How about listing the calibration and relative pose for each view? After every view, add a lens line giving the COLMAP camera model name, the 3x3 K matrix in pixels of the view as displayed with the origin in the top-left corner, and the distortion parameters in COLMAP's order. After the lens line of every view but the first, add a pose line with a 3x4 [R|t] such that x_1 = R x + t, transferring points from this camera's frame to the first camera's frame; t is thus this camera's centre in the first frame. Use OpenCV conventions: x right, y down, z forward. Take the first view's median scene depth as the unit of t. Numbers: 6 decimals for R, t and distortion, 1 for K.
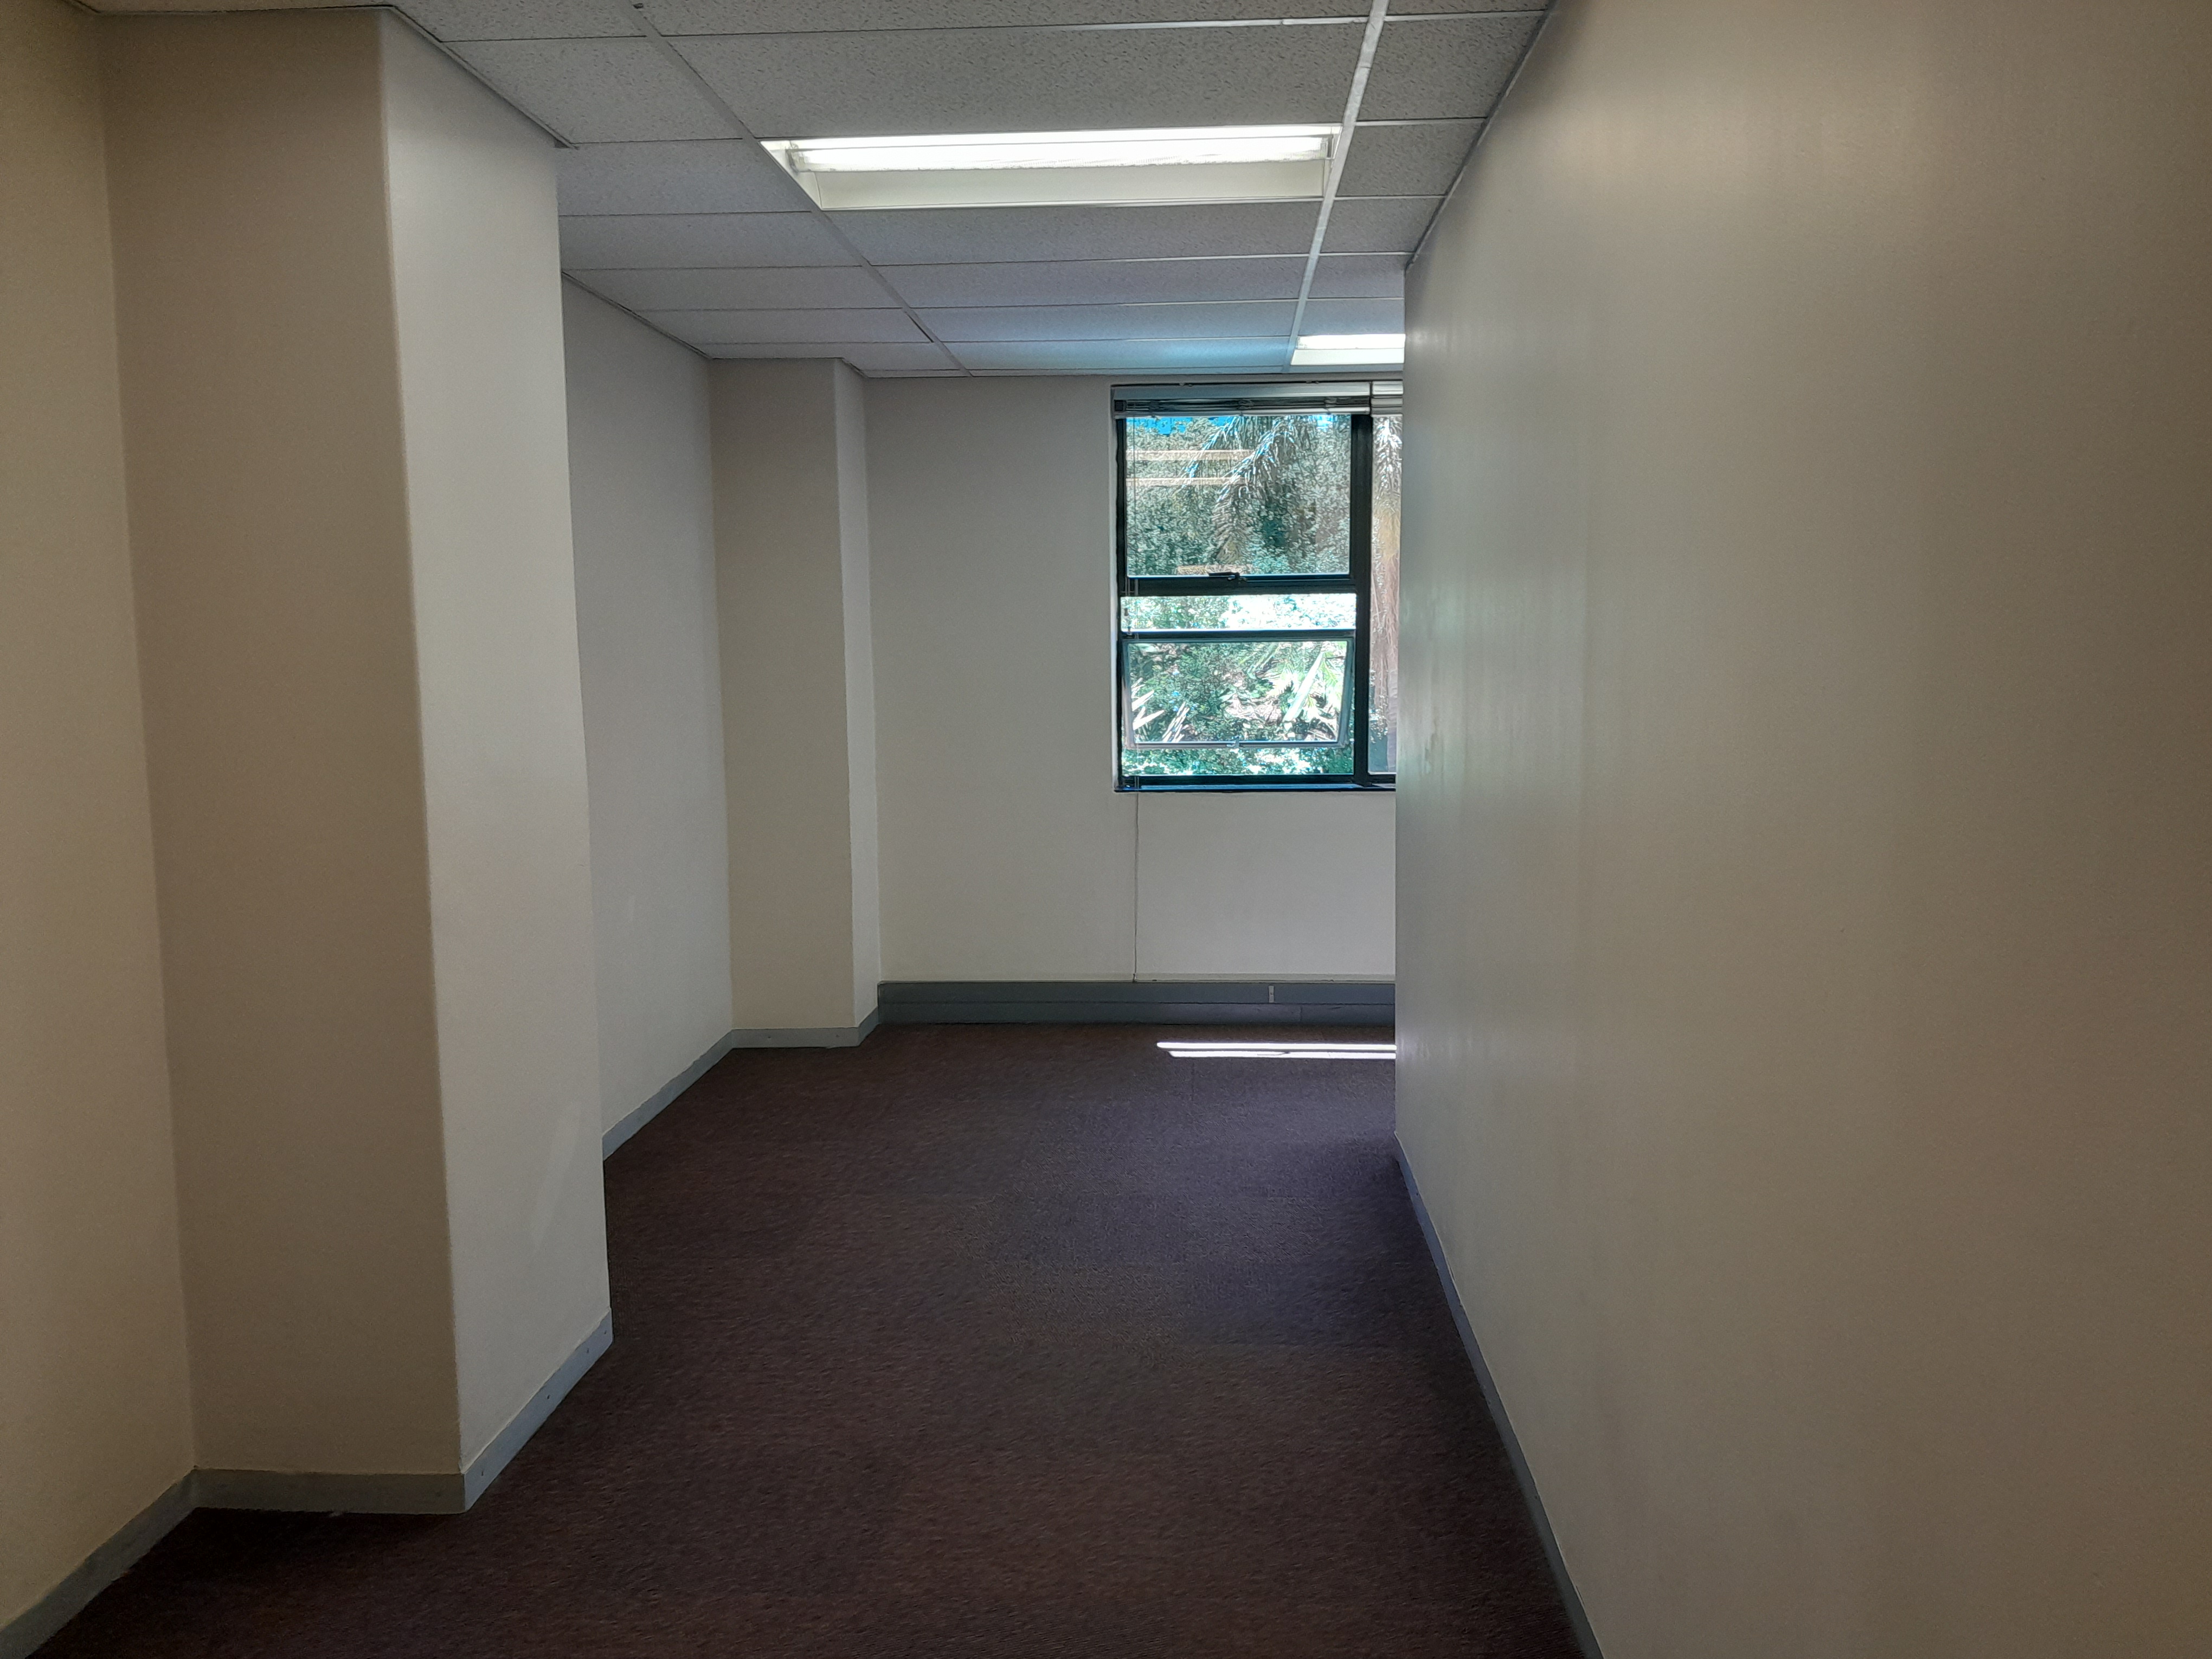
lens RADIAL K [[1784.6, 0, 1102.9], [0, 1784.6, 835.9], [0, 0, 1]] dist [0.043819, -0.075065]
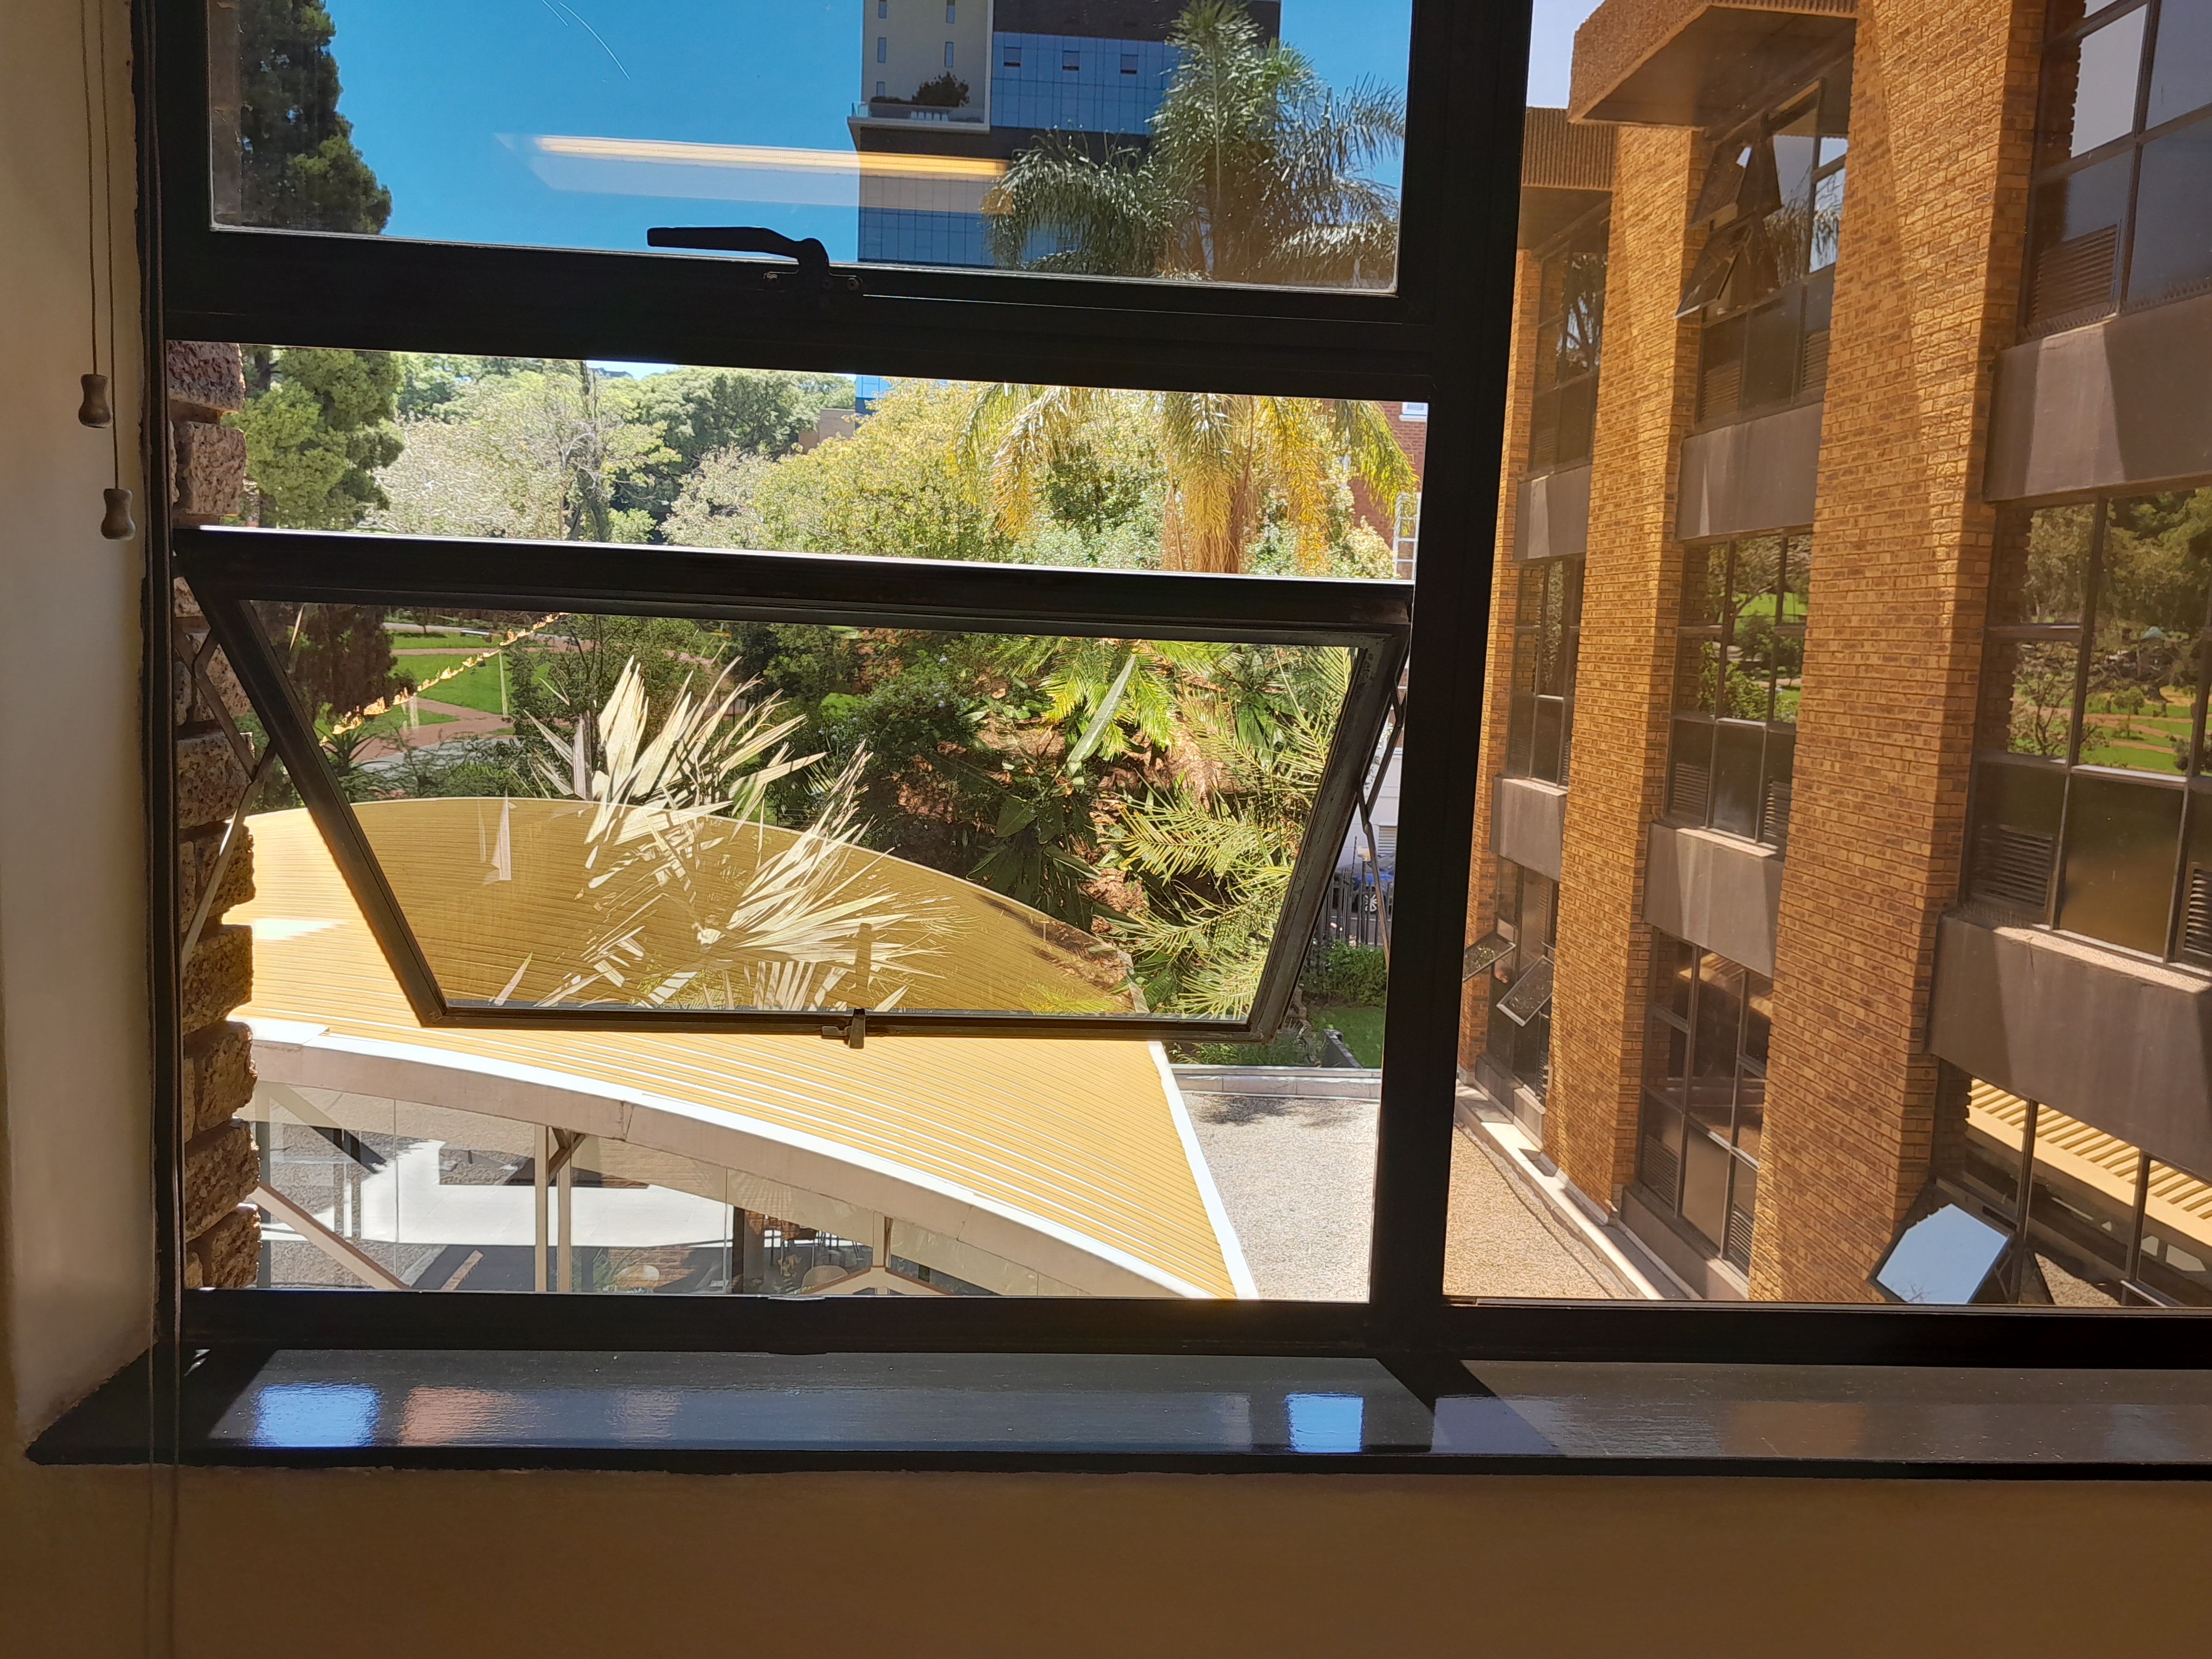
lens RADIAL K [[1784.6, 0, 1110.9], [0, 1784.6, 831.1], [0, 0, 1]] dist [0.043819, -0.075065]
pose [[0.991844, 0.026937, 0.124580, 0.016832], [-0.027822, 0.999598, 0.005368, -0.018317], [-0.124386, -0.008791, 0.992195, 0.164653]]
